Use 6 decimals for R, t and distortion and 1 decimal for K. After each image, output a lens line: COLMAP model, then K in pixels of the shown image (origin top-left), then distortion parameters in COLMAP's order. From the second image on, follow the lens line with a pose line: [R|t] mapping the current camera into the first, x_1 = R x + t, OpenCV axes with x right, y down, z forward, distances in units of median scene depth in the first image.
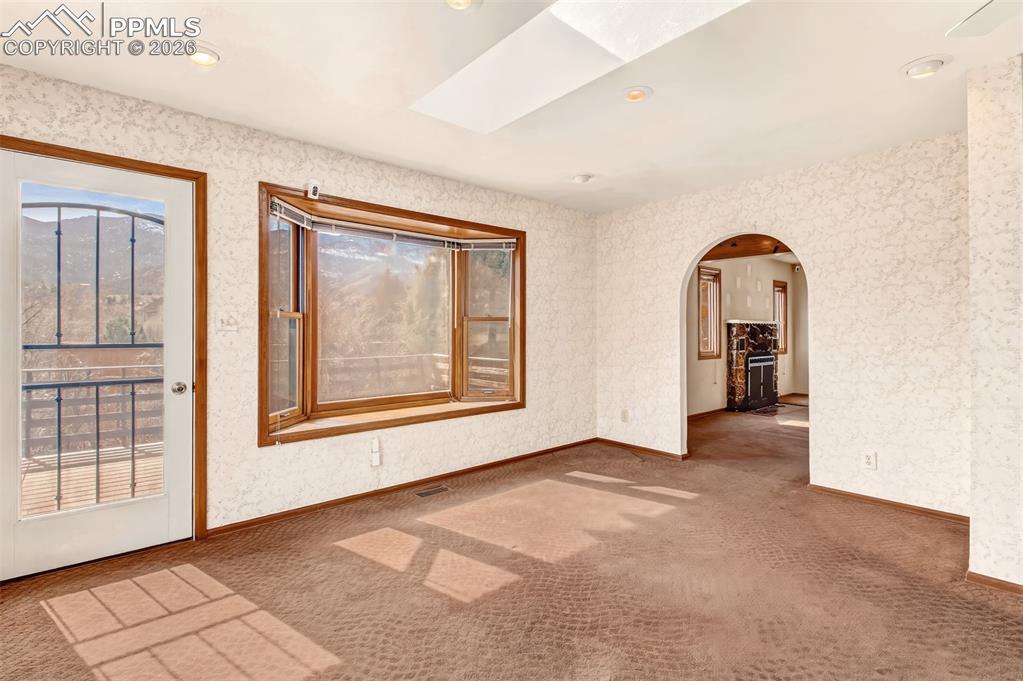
lens RADIAL K [[481.8, 0, 530.3], [0, 481.8, 331.5], [0, 0, 1]] dist [0.013291, -0.004727]
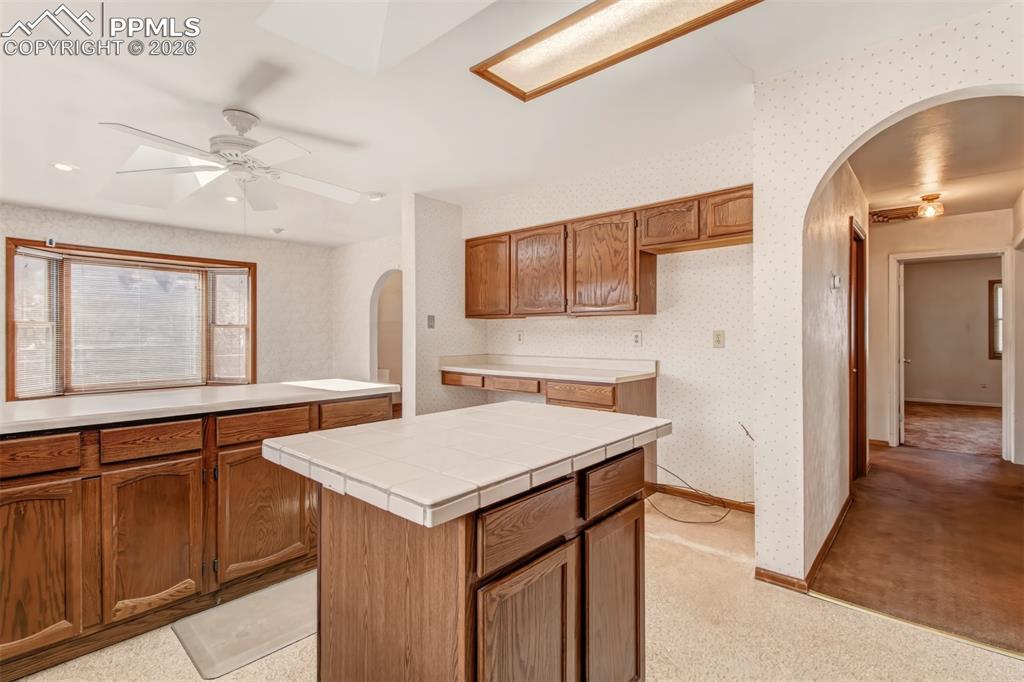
lens RADIAL K [[482.3, 0, 518.6], [0, 482.3, 339.1], [0, 0, 1]] dist [0.013291, -0.004727]
pose [[0.994017, 0.002419, 0.109195, 0.854416], [-0.003260, 0.999966, 0.007525, -0.000220], [-0.109173, -0.007836, 0.993992, -0.688242]]
